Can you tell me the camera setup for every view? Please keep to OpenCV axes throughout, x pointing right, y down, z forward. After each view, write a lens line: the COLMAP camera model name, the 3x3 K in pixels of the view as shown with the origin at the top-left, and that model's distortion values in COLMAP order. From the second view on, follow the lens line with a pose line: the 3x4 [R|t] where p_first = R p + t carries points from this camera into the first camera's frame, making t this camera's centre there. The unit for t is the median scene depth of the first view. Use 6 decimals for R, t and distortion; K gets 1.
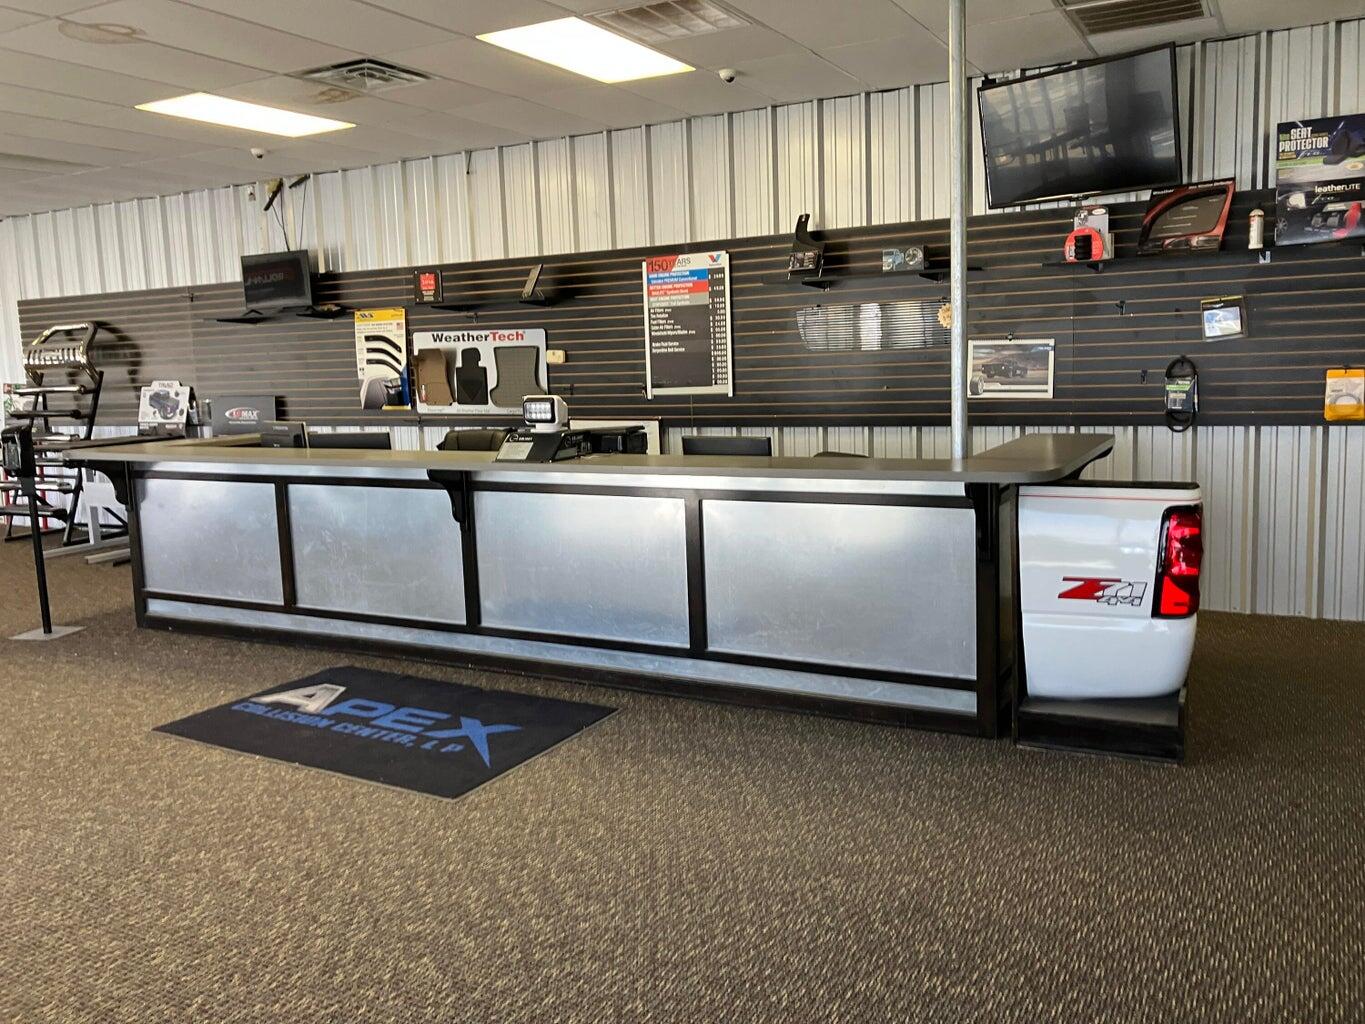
lens RADIAL K [[1120.6, 0, 680.7], [0, 1120.6, 509.7], [0, 0, 1]] dist [0.030179, -0.038957]
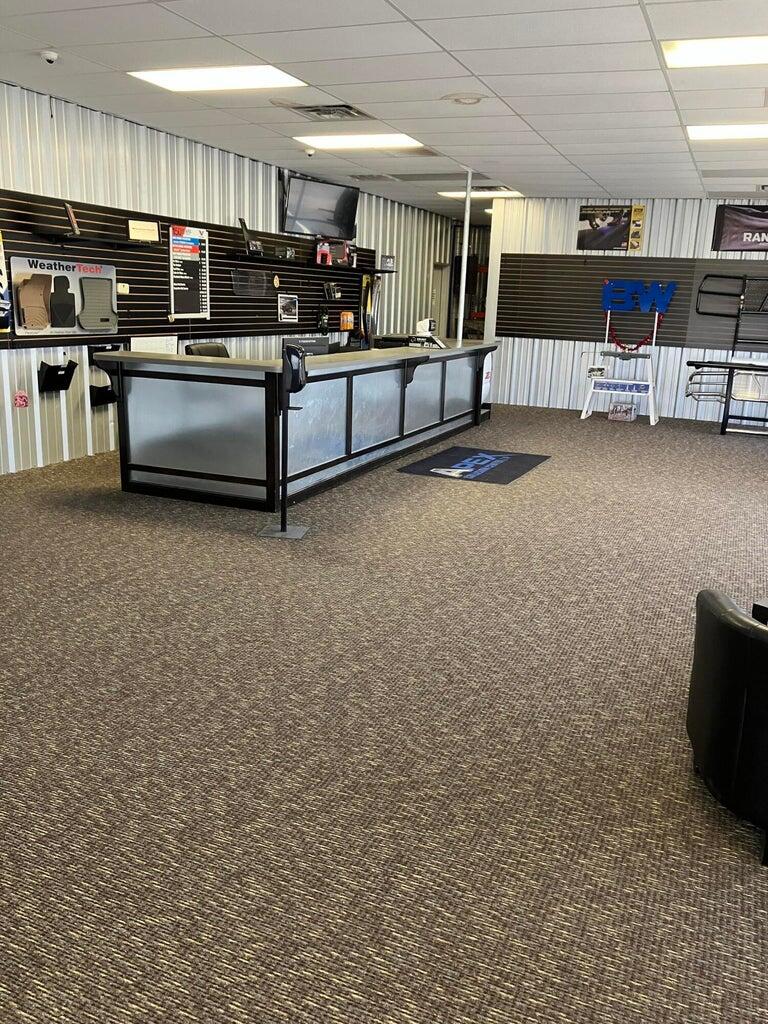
lens RADIAL K [[840.7, 0, 380.1], [0, 840.7, 505.5], [0, 0, 1]] dist [0.030179, -0.038957]
pose [[-0.108133, -0.213202, 0.971006, -1.255832], [0.102514, 0.969135, 0.224207, -0.087688], [-0.988837, 0.123786, -0.082939, 0.883903]]
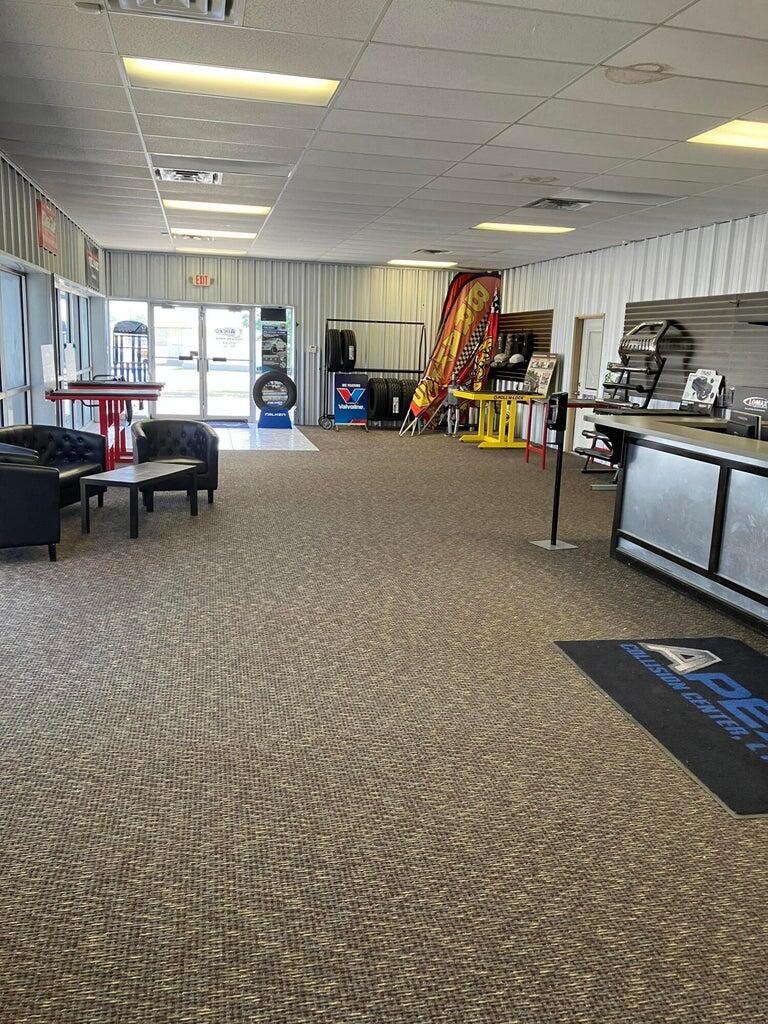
lens RADIAL K [[840.7, 0, 381.3], [0, 840.7, 516.3], [0, 0, 1]] dist [0.030179, -0.038957]
pose [[0.651817, 0.212035, -0.728132, 0.042814], [-0.170456, 0.976514, 0.131774, -0.023241], [0.738972, 0.038222, 0.672651, 0.140837]]
